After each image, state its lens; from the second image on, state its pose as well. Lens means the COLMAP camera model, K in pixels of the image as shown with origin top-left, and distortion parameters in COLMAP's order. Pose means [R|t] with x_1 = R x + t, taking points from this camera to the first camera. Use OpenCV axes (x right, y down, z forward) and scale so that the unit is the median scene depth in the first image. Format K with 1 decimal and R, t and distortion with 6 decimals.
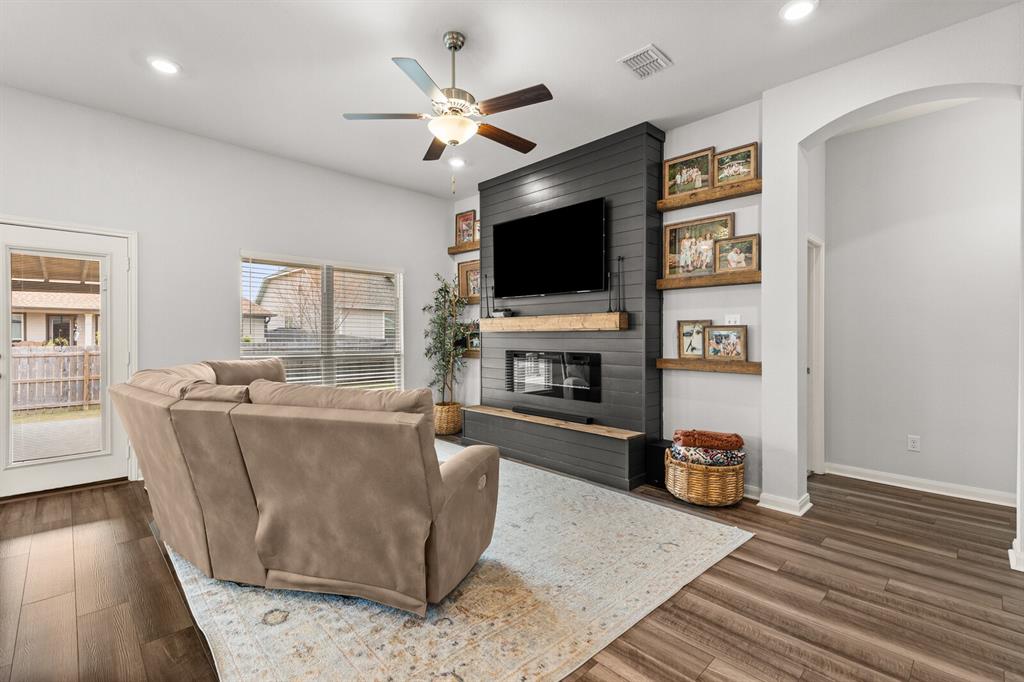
lens RADIAL K [[463.4, 0, 505.9], [0, 463.4, 340.3], [0, 0, 1]] dist [0.003276, -0.002222]
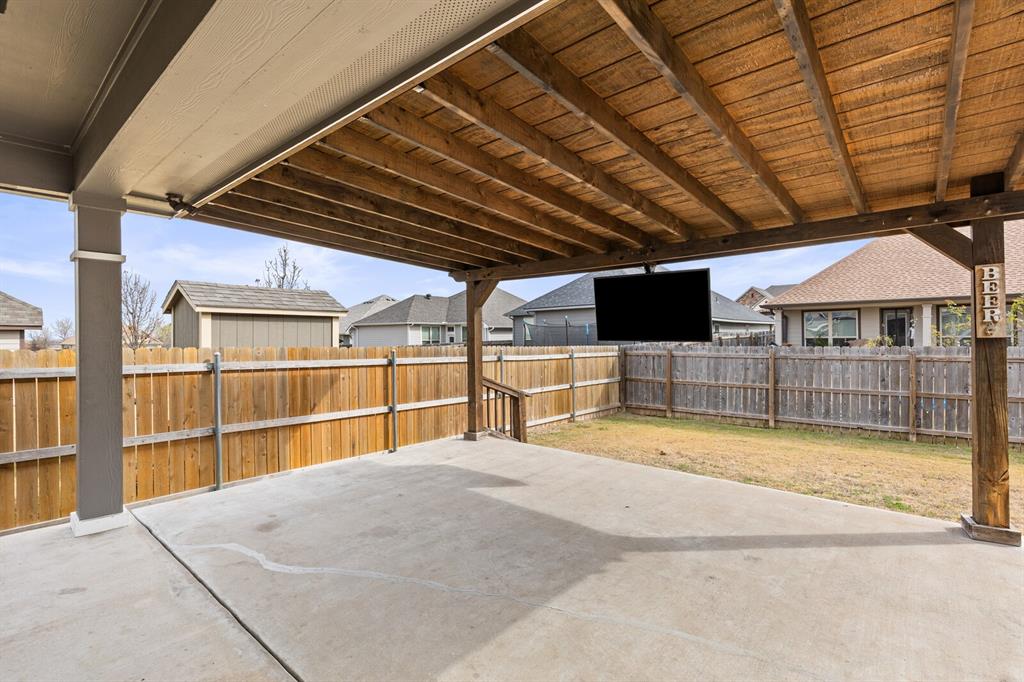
lens RADIAL K [[463.4, 0, 518.1], [0, 463.4, 340.6], [0, 0, 1]] dist [0.003276, -0.002222]
pose [[0.097184, -0.002303, -0.995264, -0.931723], [0.007025, 0.999974, -0.001628, 0.003213], [0.995242, -0.006834, 0.097198, 1.174155]]
